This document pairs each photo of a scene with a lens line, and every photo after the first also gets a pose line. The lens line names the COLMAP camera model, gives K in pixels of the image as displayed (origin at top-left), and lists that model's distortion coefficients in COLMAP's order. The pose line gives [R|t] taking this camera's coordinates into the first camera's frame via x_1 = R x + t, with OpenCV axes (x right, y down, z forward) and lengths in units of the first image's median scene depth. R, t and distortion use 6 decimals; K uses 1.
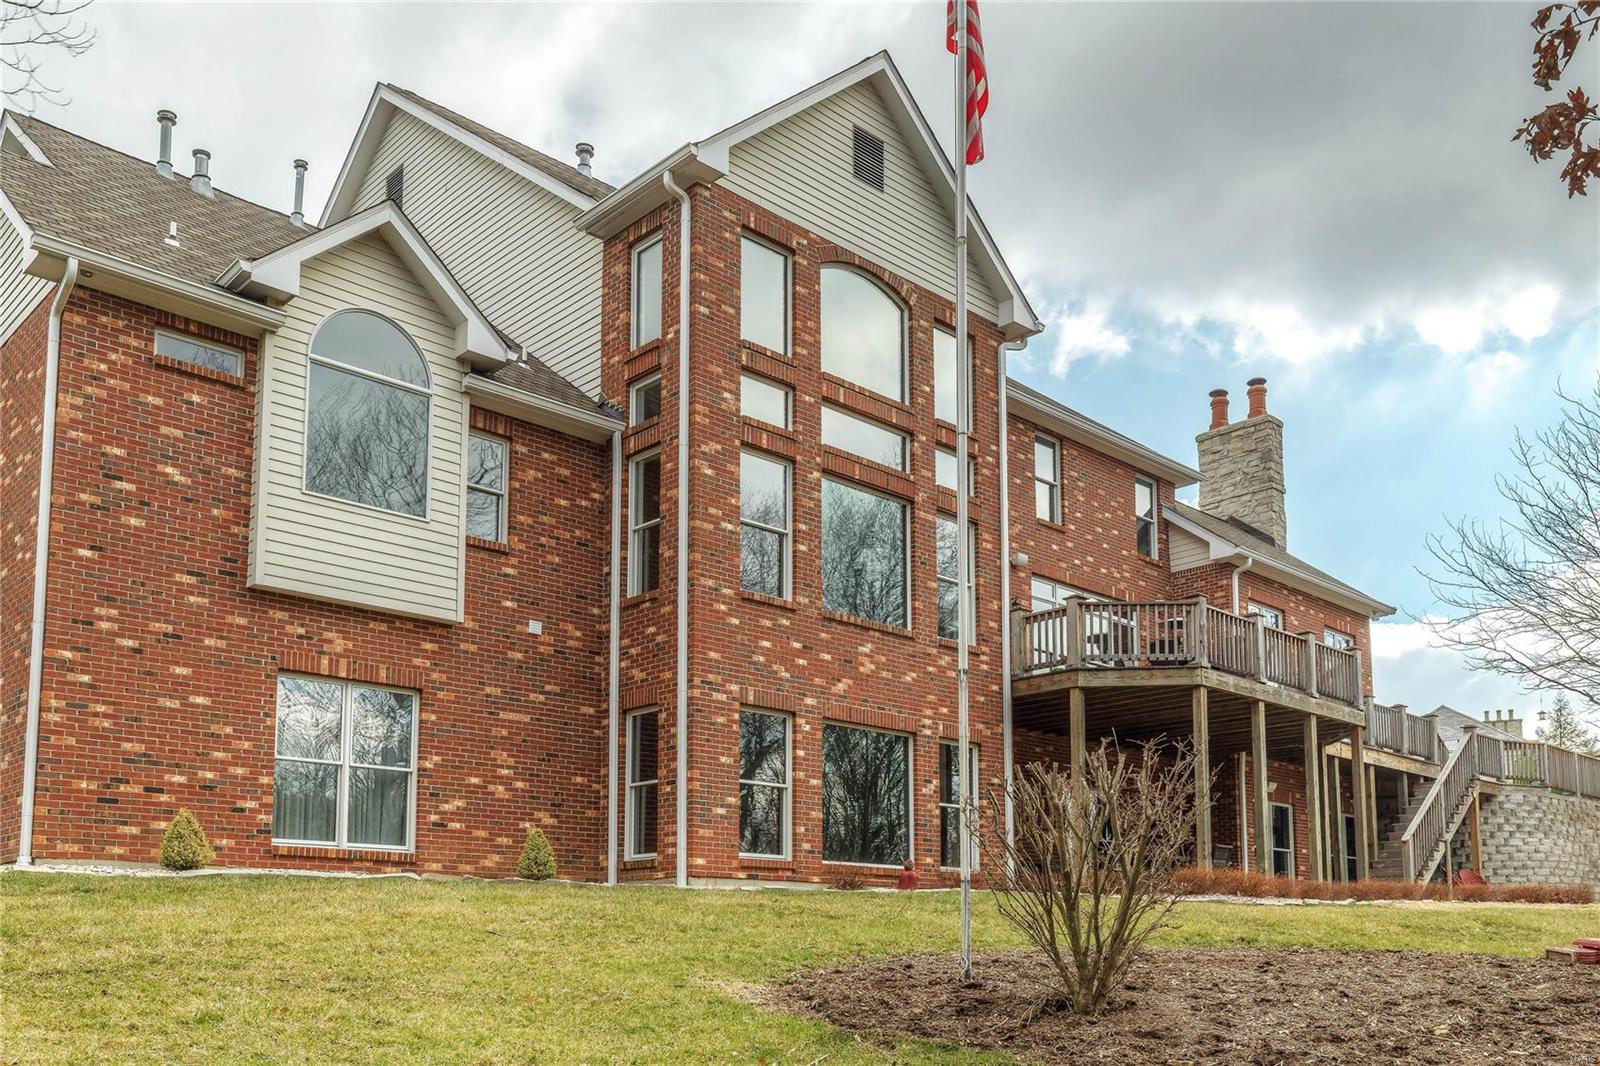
lens RADIAL K [[1351.1, 0, 802.1], [0, 1351.1, 535.8], [0, 0, 1]] dist [-0.005893, -0.001197]
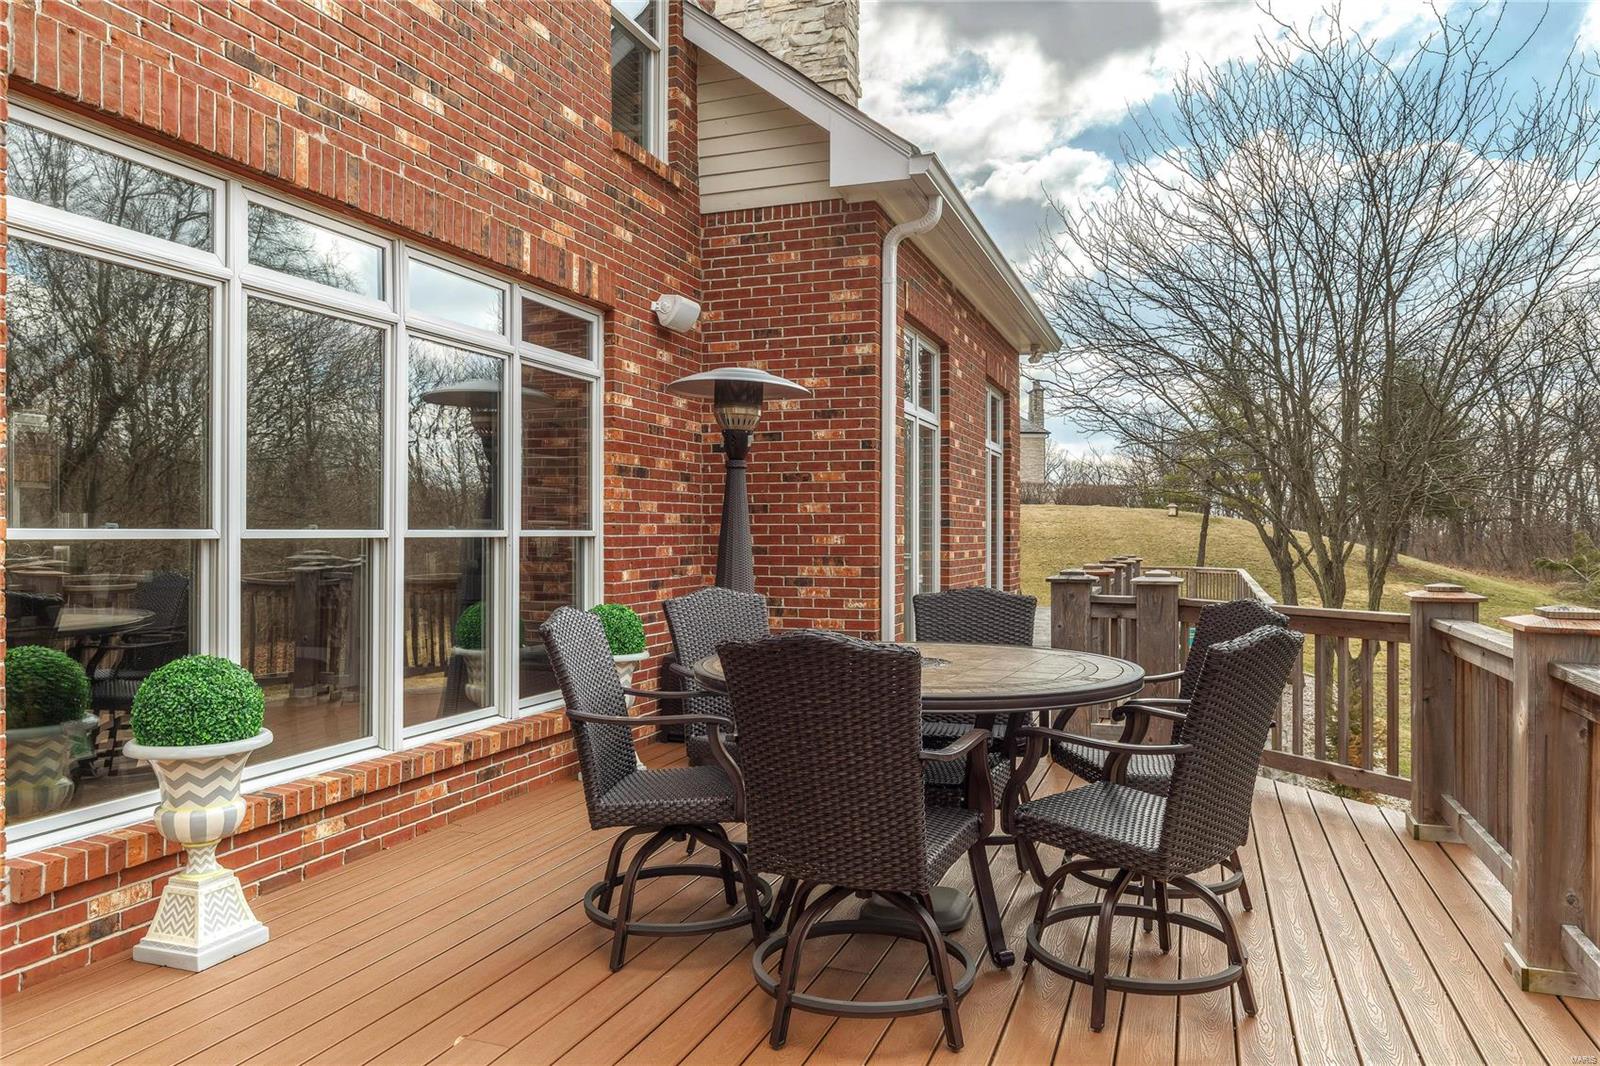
lens RADIAL K [[1120.8, 0, 801.2], [0, 1120.8, 537.0], [0, 0, 1]] dist [0.007339, 0.002840]
pose [[0.890133, -0.006373, 0.455657, 0.171355], [-0.125277, 0.957954, 0.258129, 0.029538], [-0.438144, -0.286852, 0.851907, 0.740114]]
